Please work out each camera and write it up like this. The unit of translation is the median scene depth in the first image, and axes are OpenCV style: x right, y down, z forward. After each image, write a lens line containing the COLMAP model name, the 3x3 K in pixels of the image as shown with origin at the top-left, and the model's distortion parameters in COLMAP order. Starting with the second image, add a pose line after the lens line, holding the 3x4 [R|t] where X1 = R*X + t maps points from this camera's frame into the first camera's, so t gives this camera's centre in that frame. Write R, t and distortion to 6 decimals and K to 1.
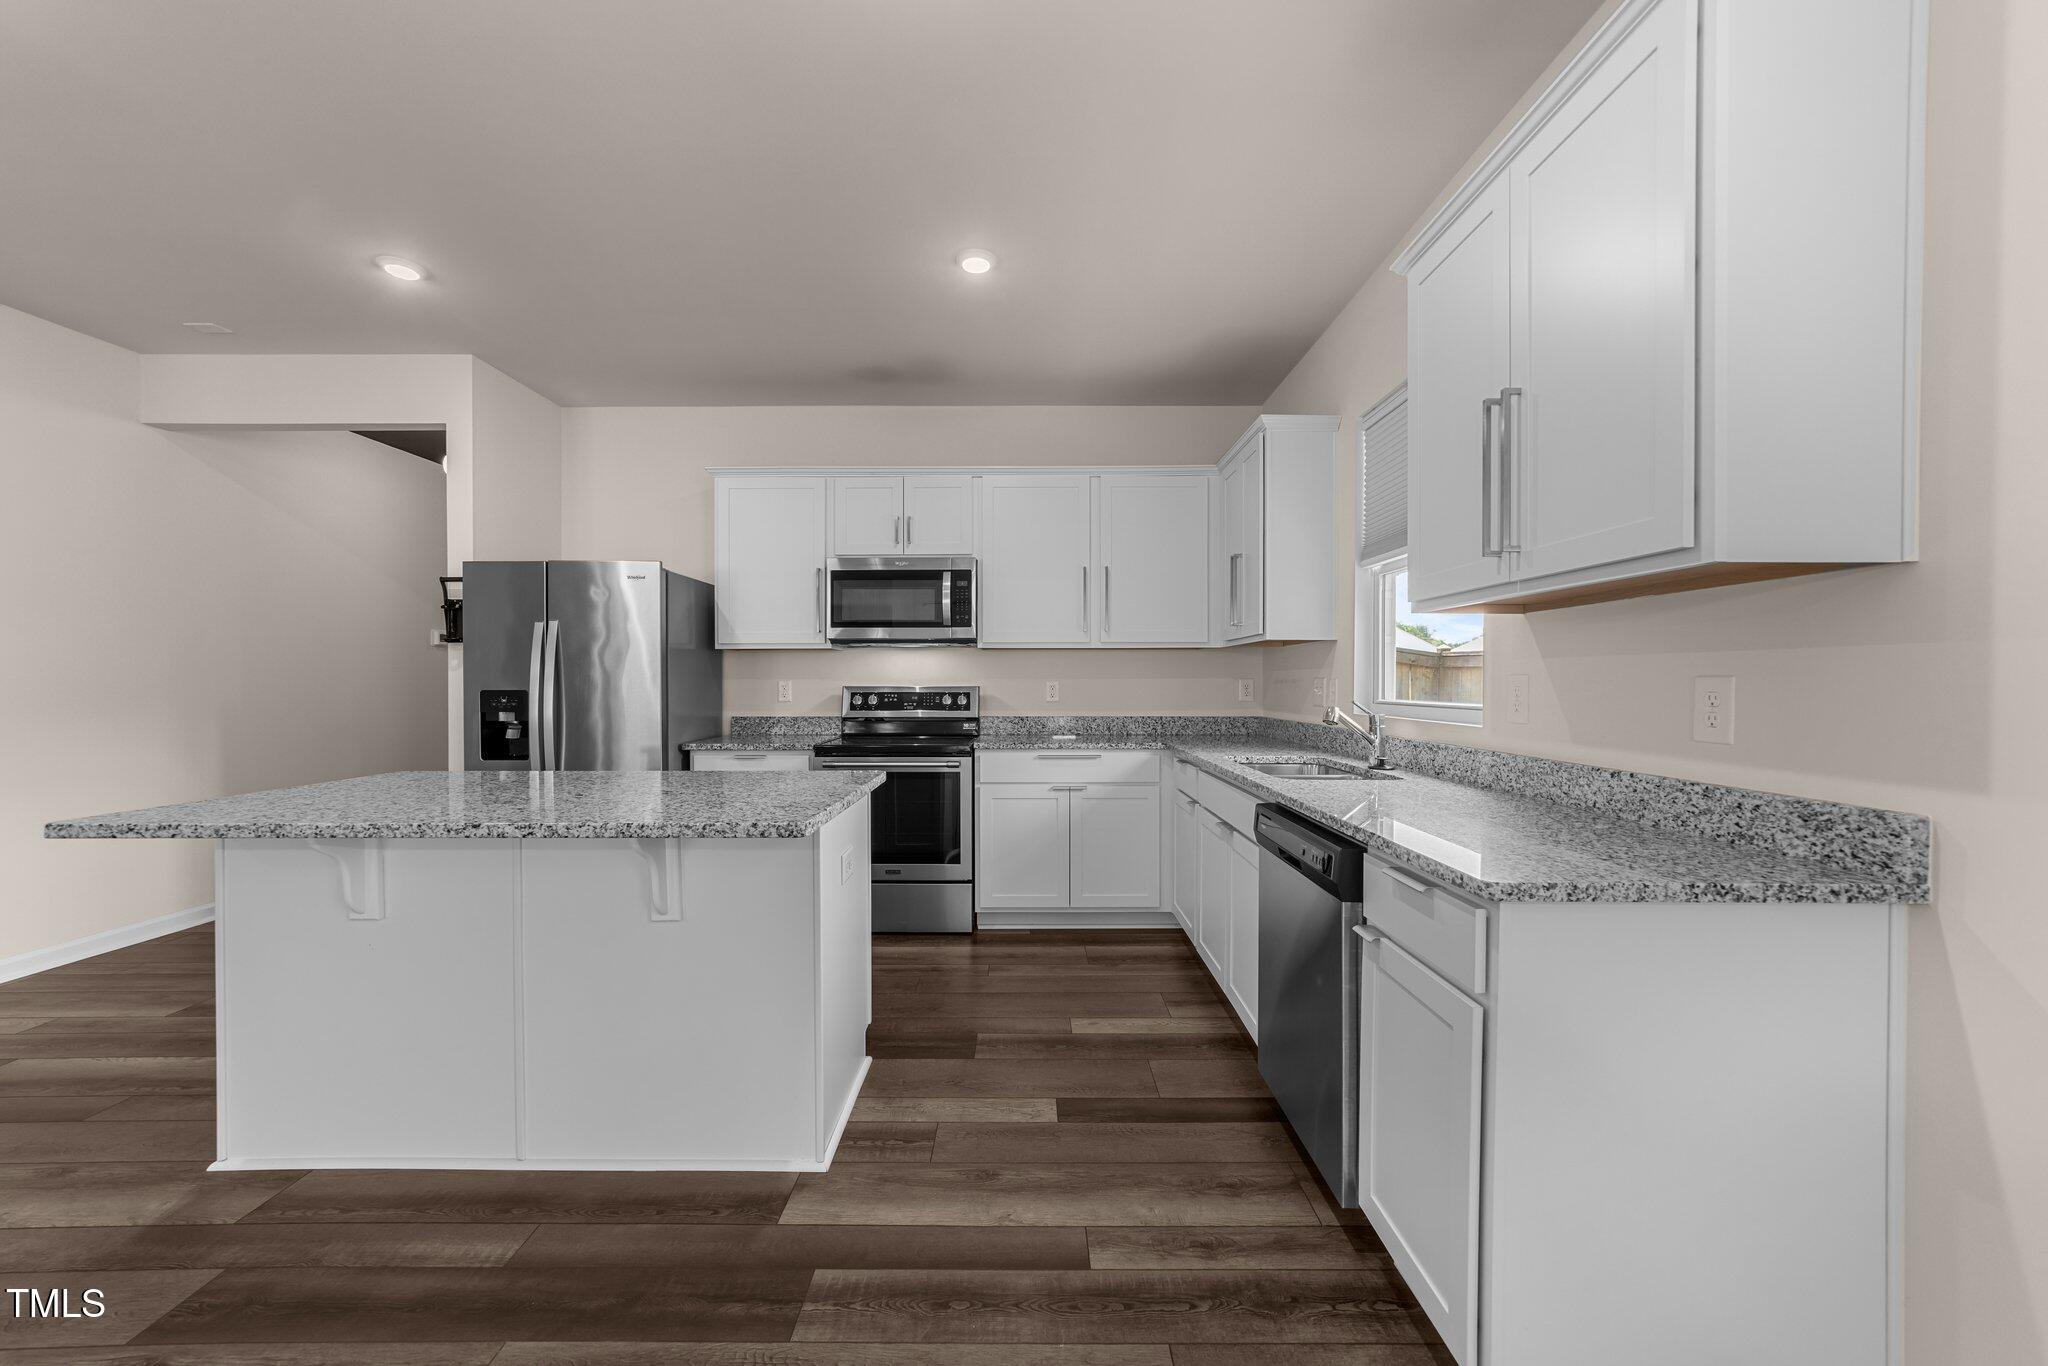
lens RADIAL K [[778.9, 0, 1026.5], [0, 778.9, 683.6], [0, 0, 1]] dist [-0.009164, 0.002169]
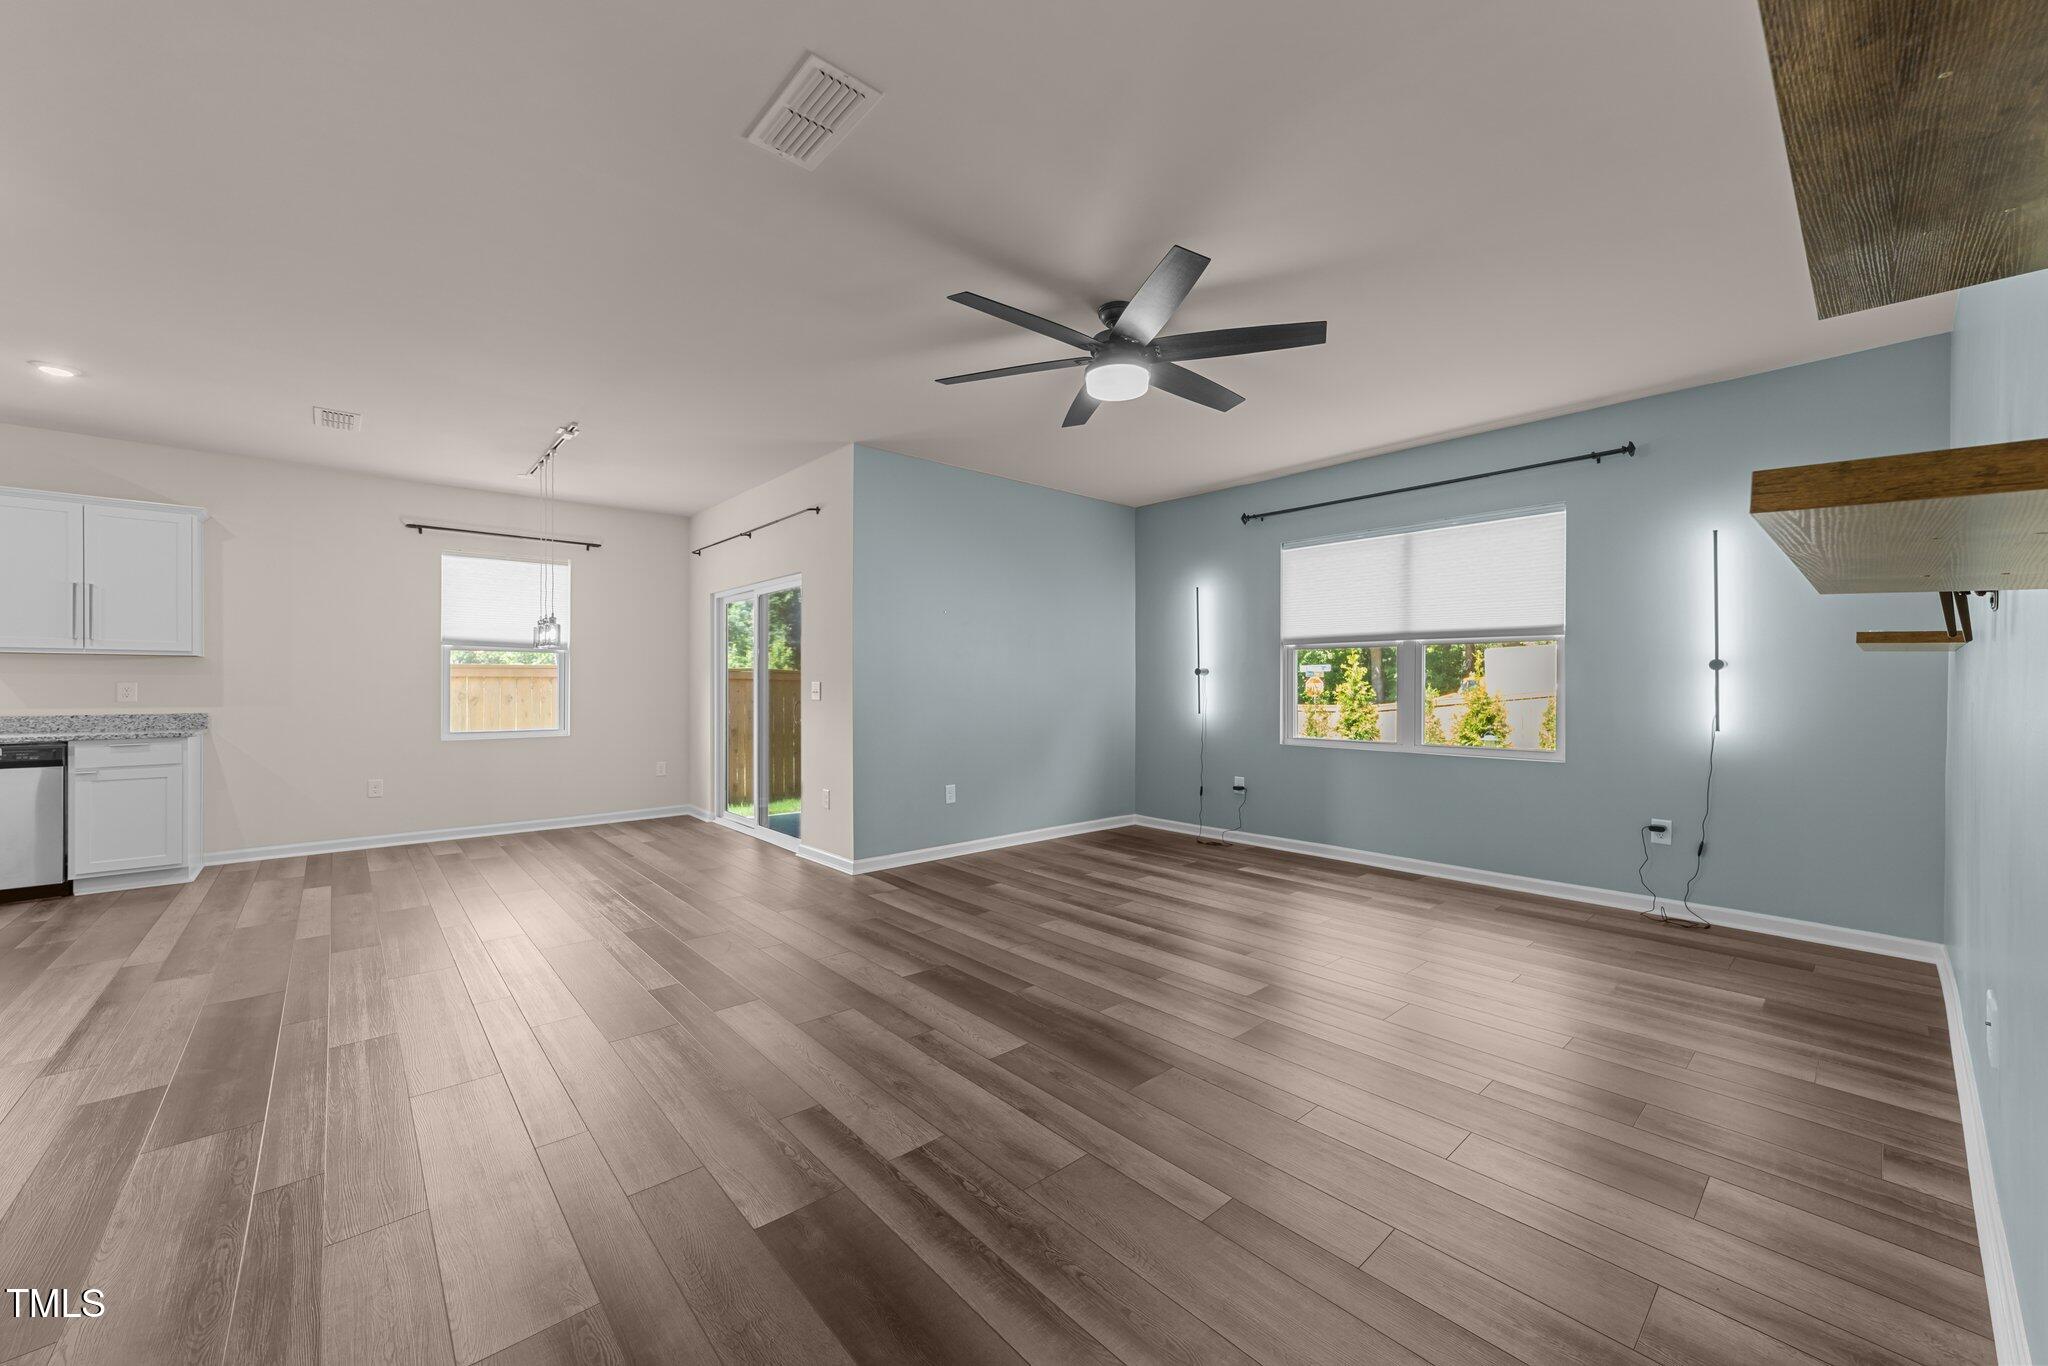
lens RADIAL K [[778.9, 0, 1035.3], [0, 778.9, 684.6], [0, 0, 1]] dist [-0.009164, 0.002169]
pose [[-0.669869, -0.002849, 0.742474, -4.206185], [0.000164, 0.999992, 0.003985, -0.011335], [-0.742480, 0.002791, -0.669863, 0.329612]]
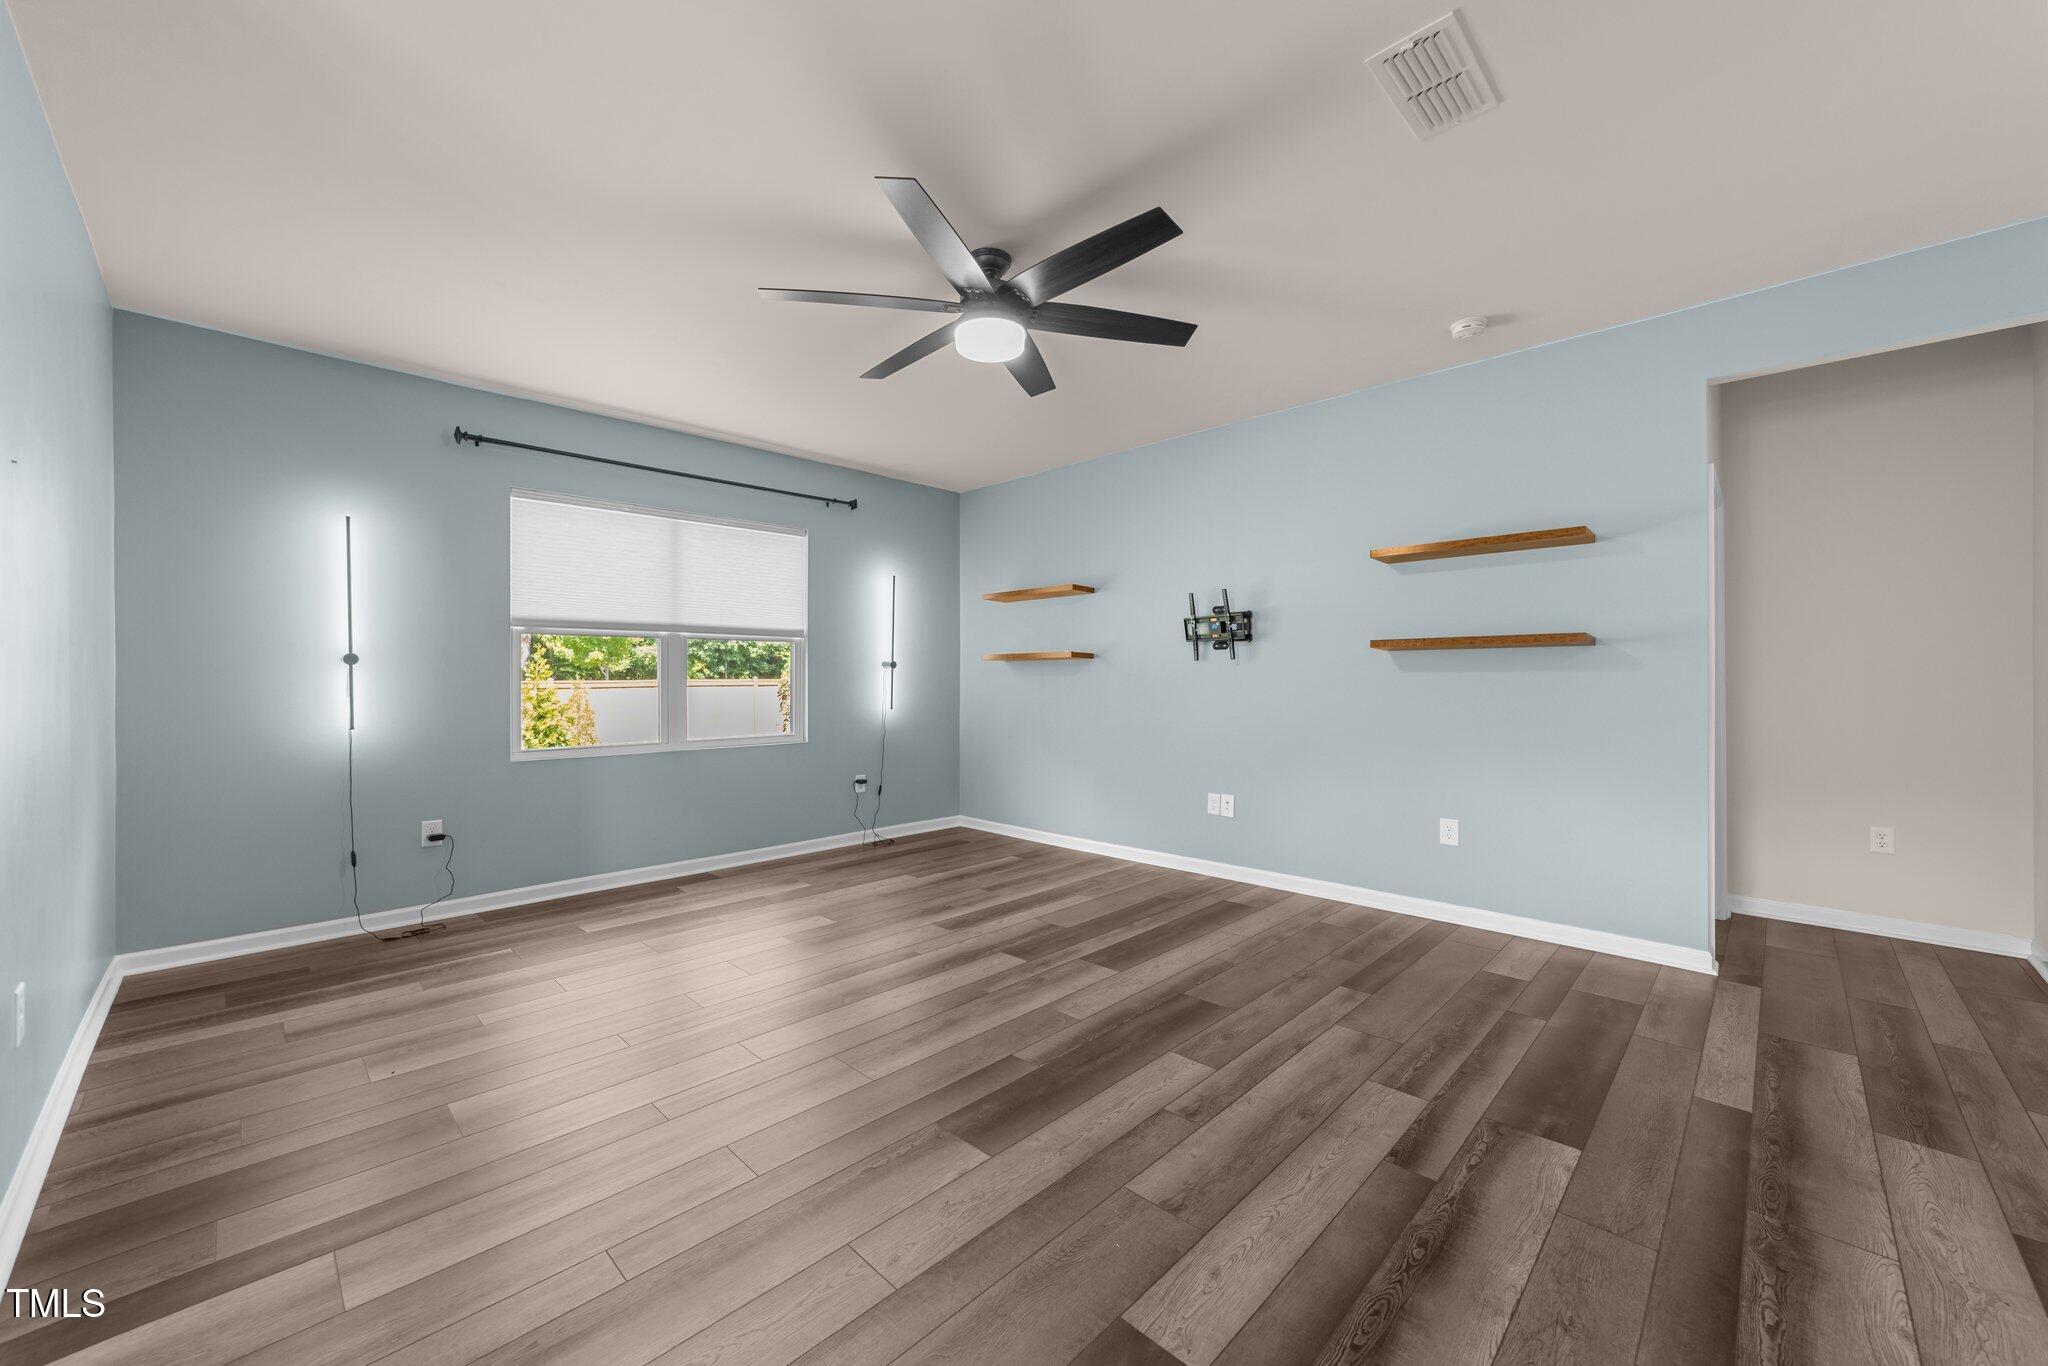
lens RADIAL K [[778.9, 0, 1022.6], [0, 778.9, 669.5], [0, 0, 1]] dist [-0.009164, 0.002169]
pose [[-0.705704, -0.007280, -0.708470, 2.051081], [-0.000589, 0.999953, -0.009688, 0.000874], [0.708507, -0.006419, -0.705675, -0.120867]]
